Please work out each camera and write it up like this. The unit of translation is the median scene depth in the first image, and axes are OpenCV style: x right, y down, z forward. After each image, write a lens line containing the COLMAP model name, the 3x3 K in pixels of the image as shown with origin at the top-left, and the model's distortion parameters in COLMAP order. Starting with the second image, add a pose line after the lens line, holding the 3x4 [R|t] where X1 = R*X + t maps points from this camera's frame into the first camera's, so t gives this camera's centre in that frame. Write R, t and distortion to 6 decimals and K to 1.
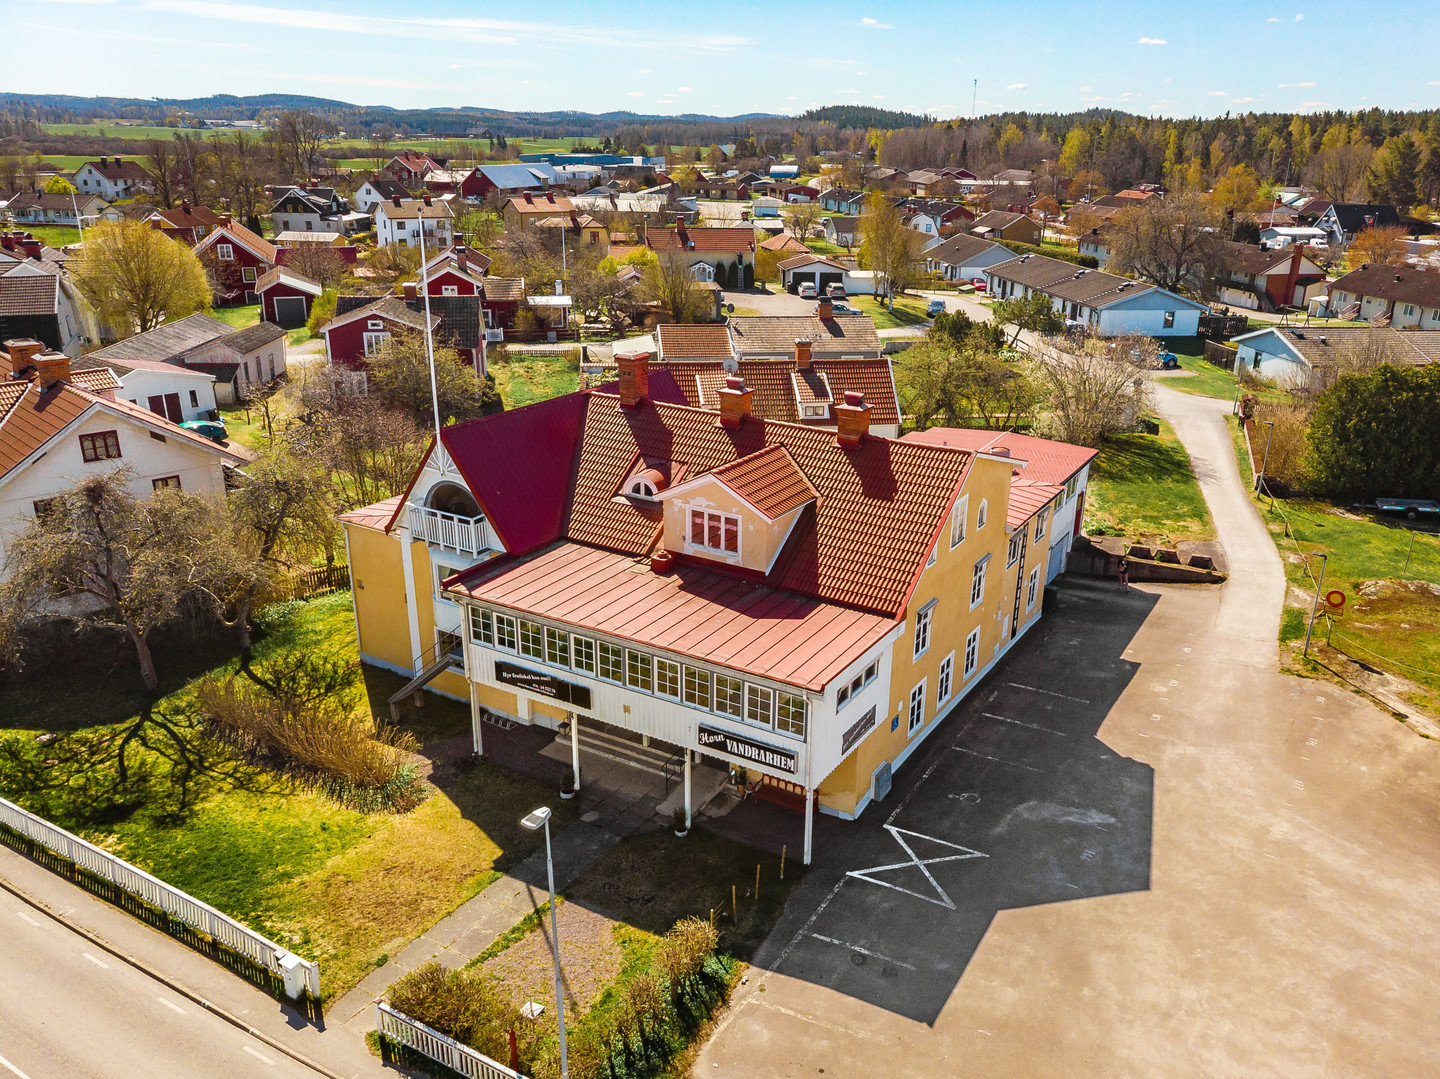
lens RADIAL K [[1139.3, 0, 696.2], [0, 1139.3, 575.2], [0, 0, 1]] dist [0.004381, 0.002925]
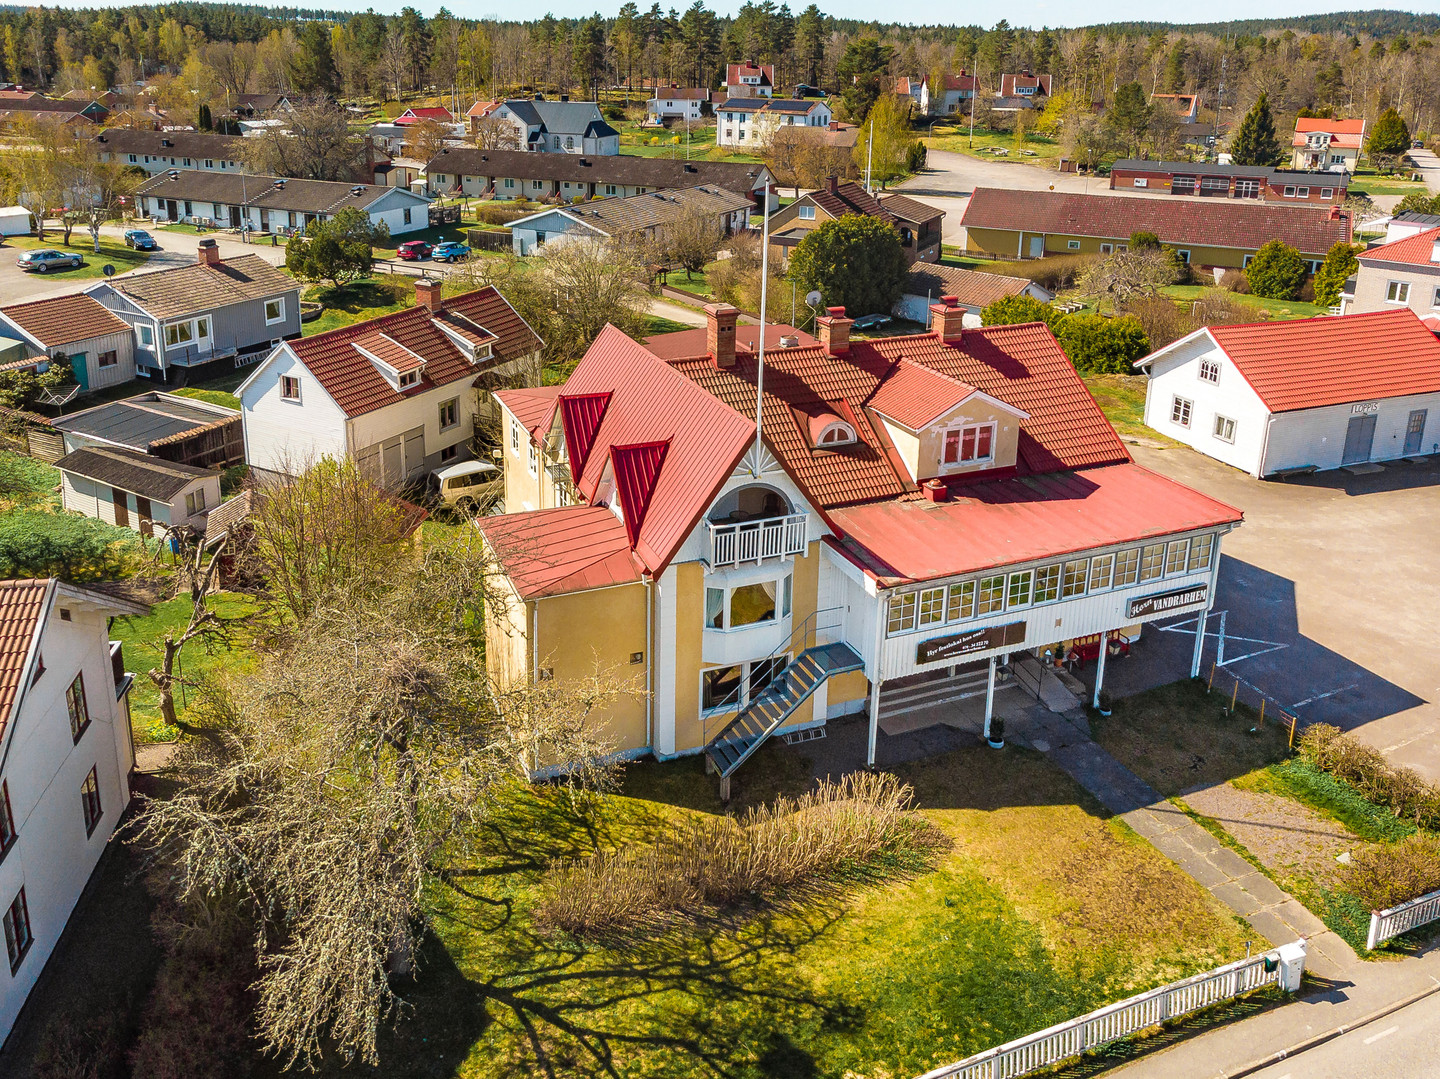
lens RADIAL K [[1227.6, 0, 644.5], [0, 1227.6, 366.8], [0, 0, 1]] dist [-0.002982, 0.007973]
pose [[0.589845, -0.223794, 0.775886, -0.472084], [0.297912, 0.953360, 0.048505, -0.115967], [-0.750554, 0.202535, 0.629006, 0.231951]]
